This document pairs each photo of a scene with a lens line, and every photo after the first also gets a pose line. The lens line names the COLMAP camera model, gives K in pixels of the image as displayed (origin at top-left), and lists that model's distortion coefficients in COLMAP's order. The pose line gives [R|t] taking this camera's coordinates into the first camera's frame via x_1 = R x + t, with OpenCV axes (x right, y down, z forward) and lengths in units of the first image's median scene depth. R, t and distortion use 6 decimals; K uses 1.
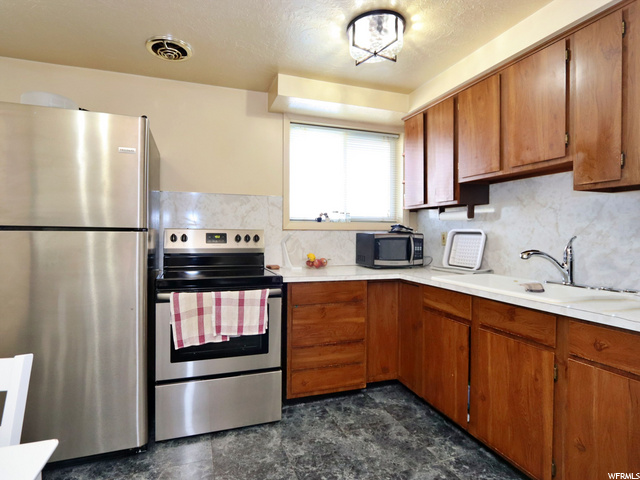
lens RADIAL K [[328.2, 0, 315.6], [0, 328.2, 235.9], [0, 0, 1]] dist [-0.005559, 0.000123]
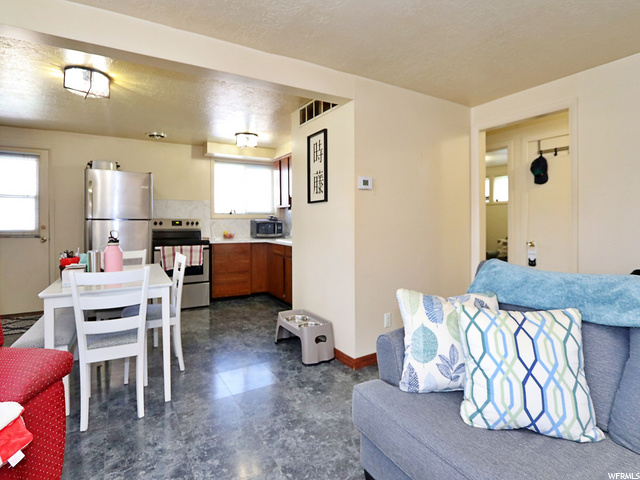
lens RADIAL K [[312.5, 0, 272.2], [0, 312.5, 221.7], [0, 0, 1]] dist [-0.004112, -0.000578]
pose [[0.997457, -0.007029, 0.070923, 0.166775], [0.007127, 0.999974, -0.001131, 0.003073], [-0.070913, 0.001634, 0.997481, -1.099674]]
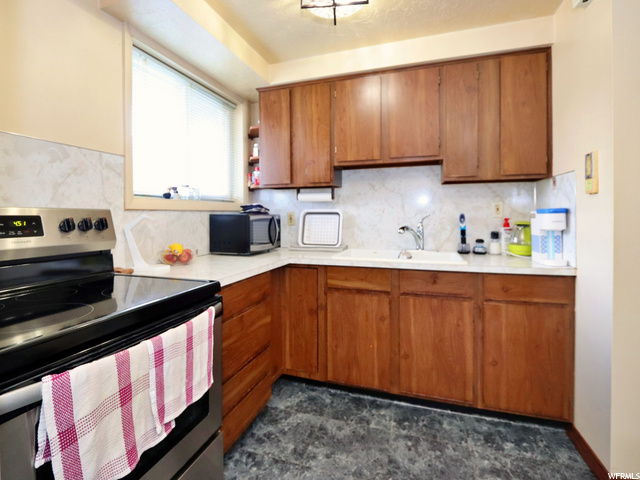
lens RADIAL K [[312.5, 0, 302.3], [0, 312.5, 219.1], [0, 0, 1]] dist [-0.004112, -0.000578]
pose [[0.630072, -0.020022, 0.776279, -0.448986], [0.016376, 0.999788, 0.012495, -0.003675], [-0.776364, 0.004839, 0.630266, 0.478316]]
